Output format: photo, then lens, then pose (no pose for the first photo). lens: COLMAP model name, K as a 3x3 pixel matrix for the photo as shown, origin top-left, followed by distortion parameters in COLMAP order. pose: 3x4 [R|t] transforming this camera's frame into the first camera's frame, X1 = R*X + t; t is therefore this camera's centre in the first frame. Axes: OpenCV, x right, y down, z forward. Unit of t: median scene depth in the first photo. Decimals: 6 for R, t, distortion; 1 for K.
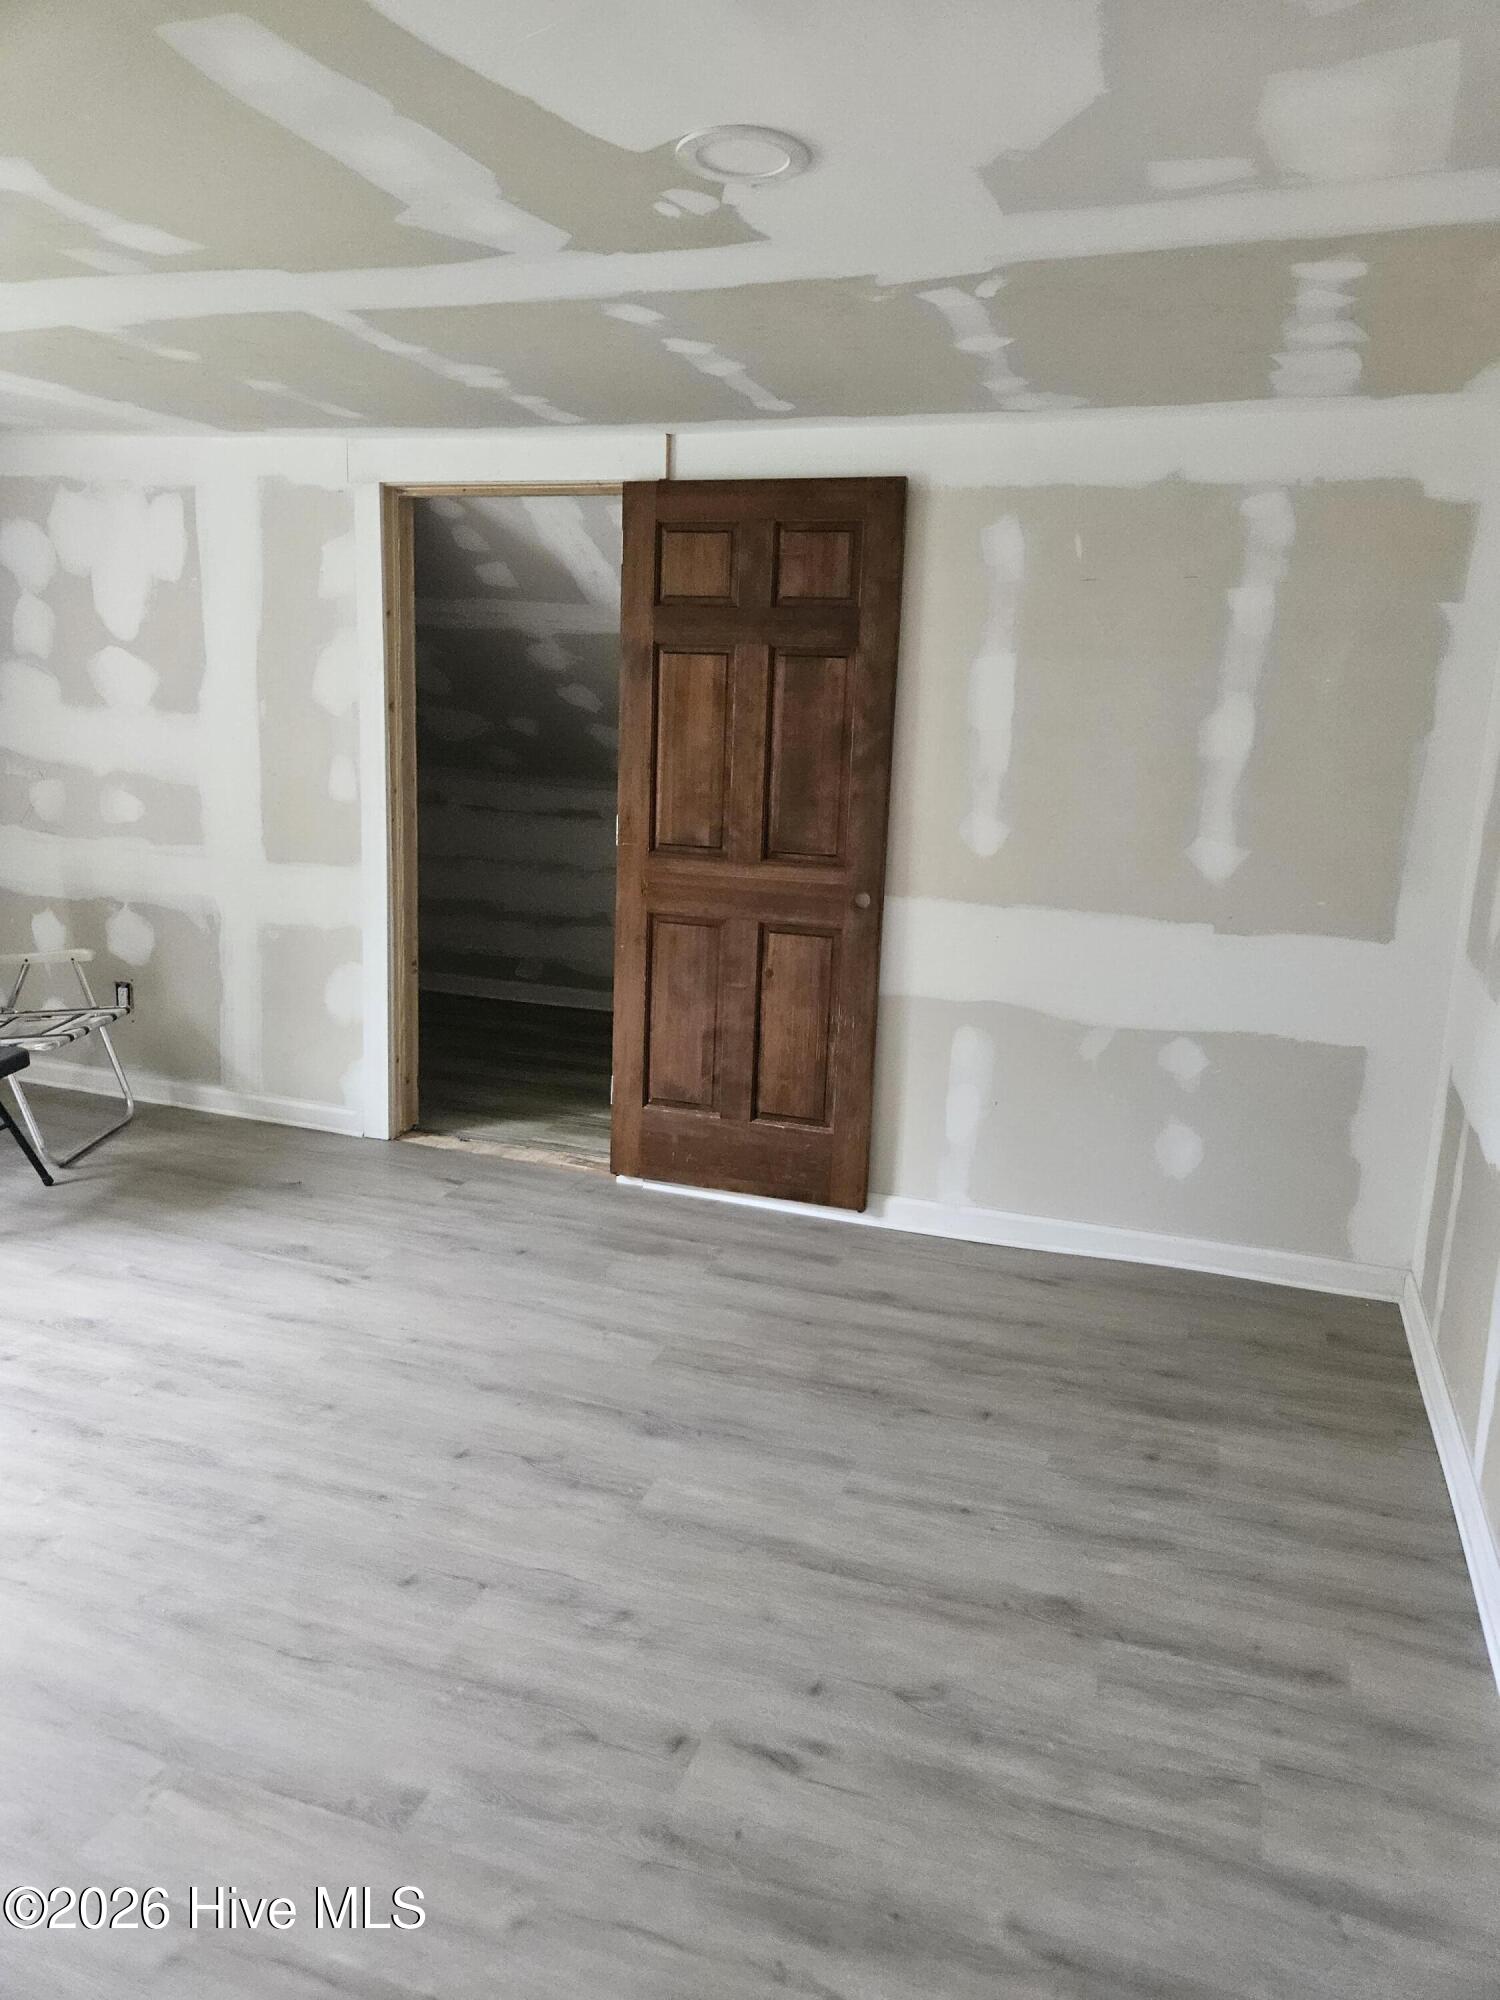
lens RADIAL K [[1332.9, 0, 754.5], [0, 1332.9, 979.1], [0, 0, 1]] dist [0.081790, -0.064629]
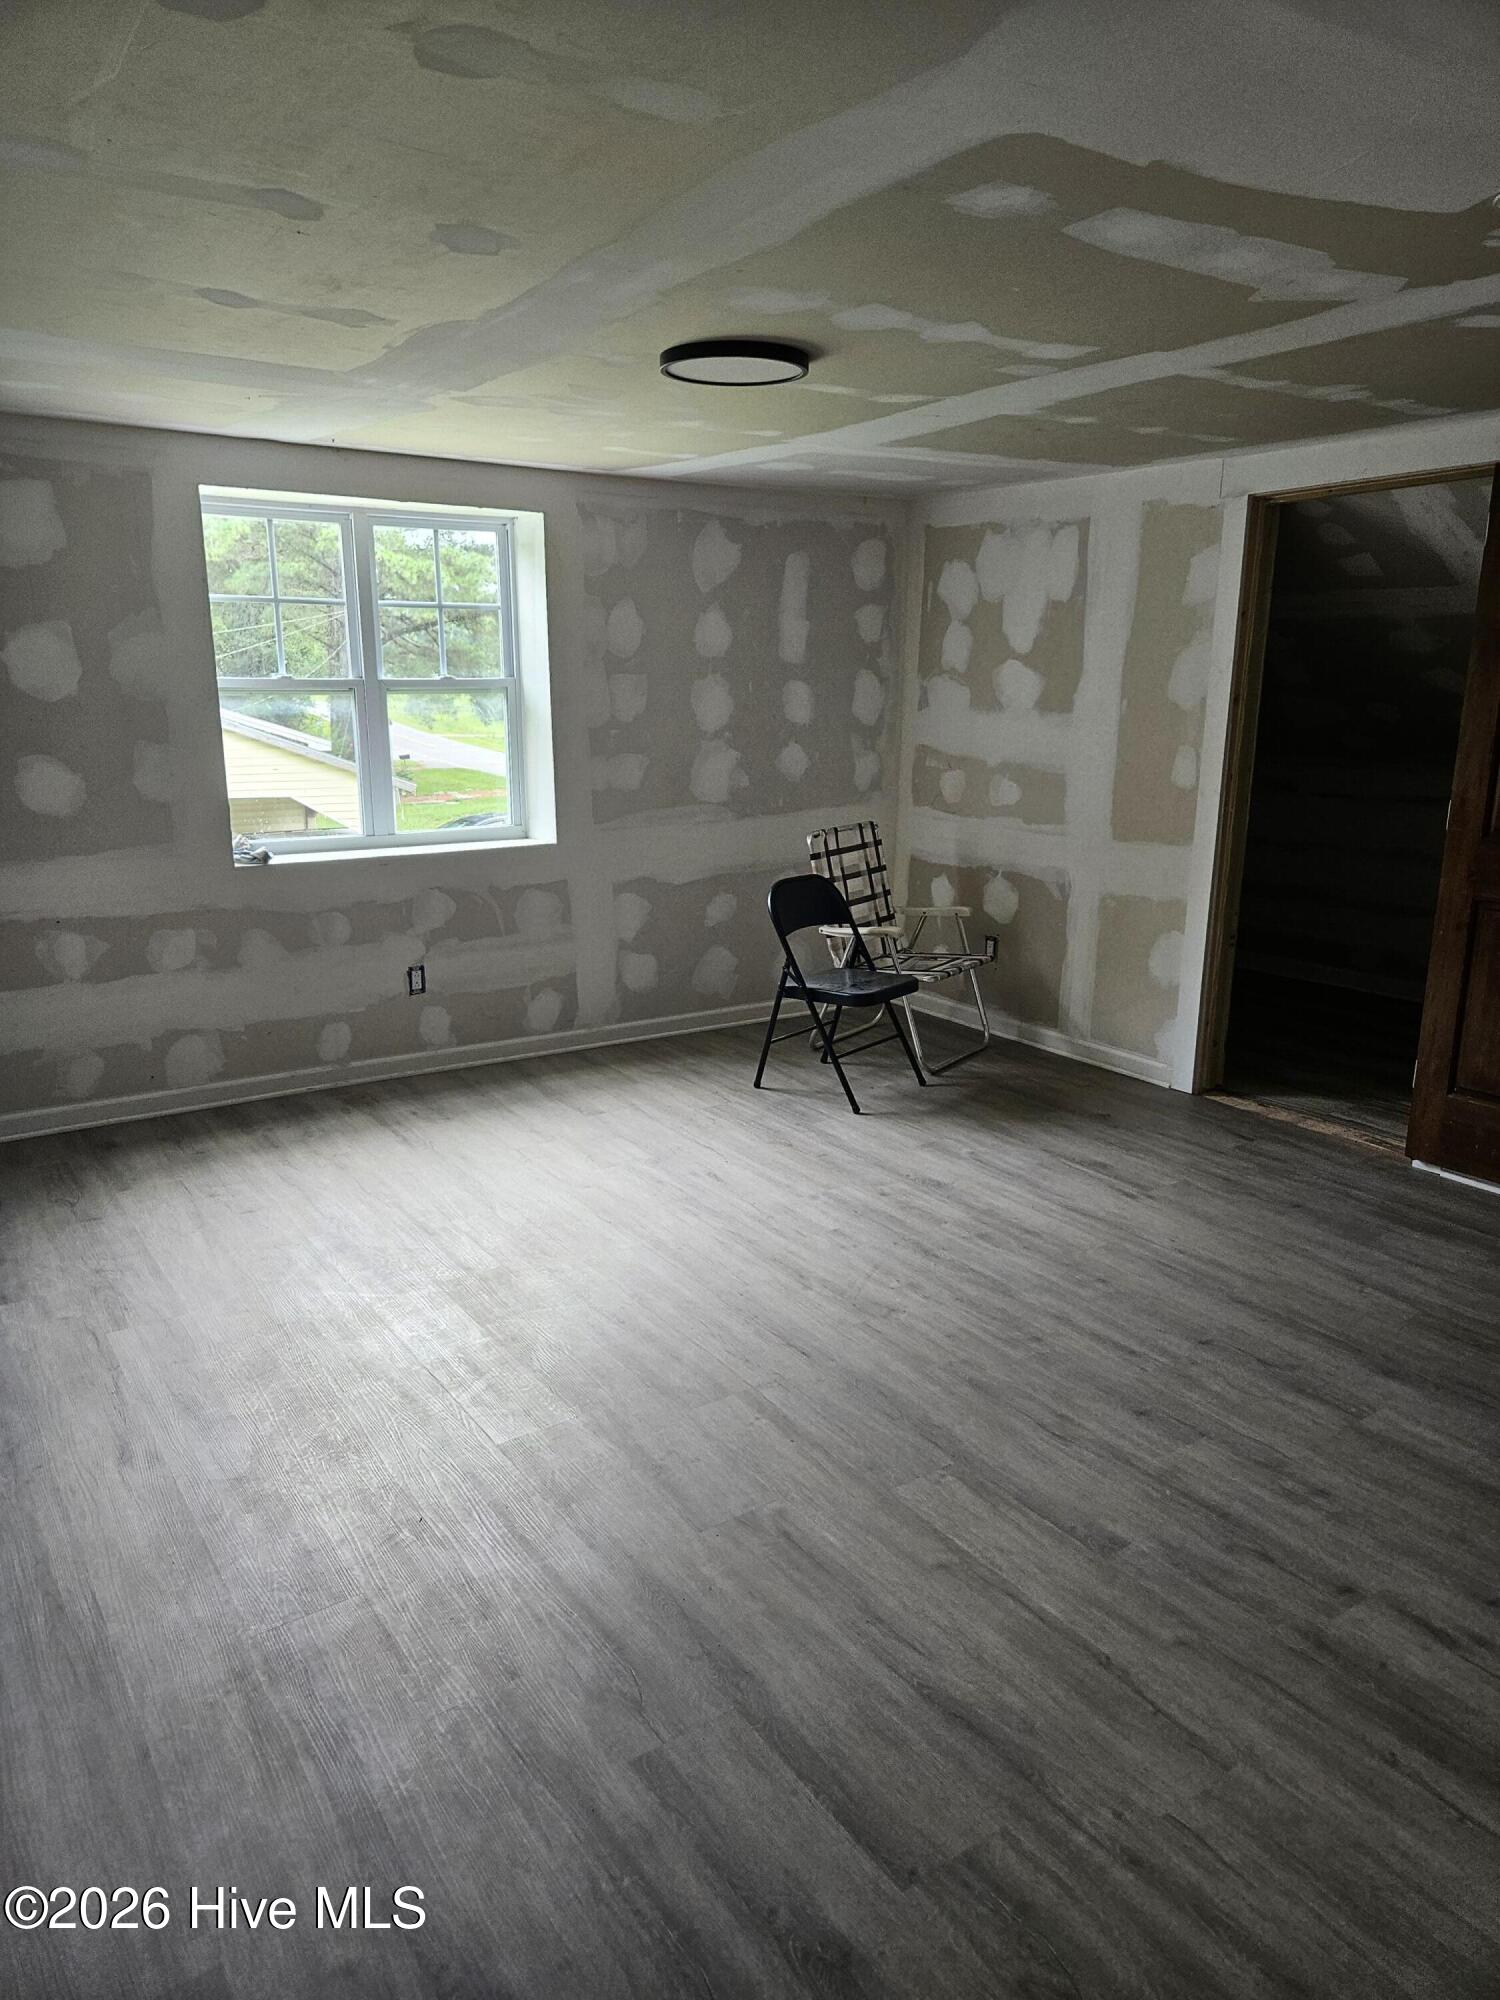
lens RADIAL K [[1343.8, 0, 762.3], [0, 1343.8, 1011.8], [0, 0, 1]] dist [0.072077, -0.059279]
pose [[0.812210, 0.104313, -0.573964, 0.083993], [-0.087403, 0.994537, 0.057066, 0.022170], [0.576781, 0.003817, 0.816890, -0.134817]]
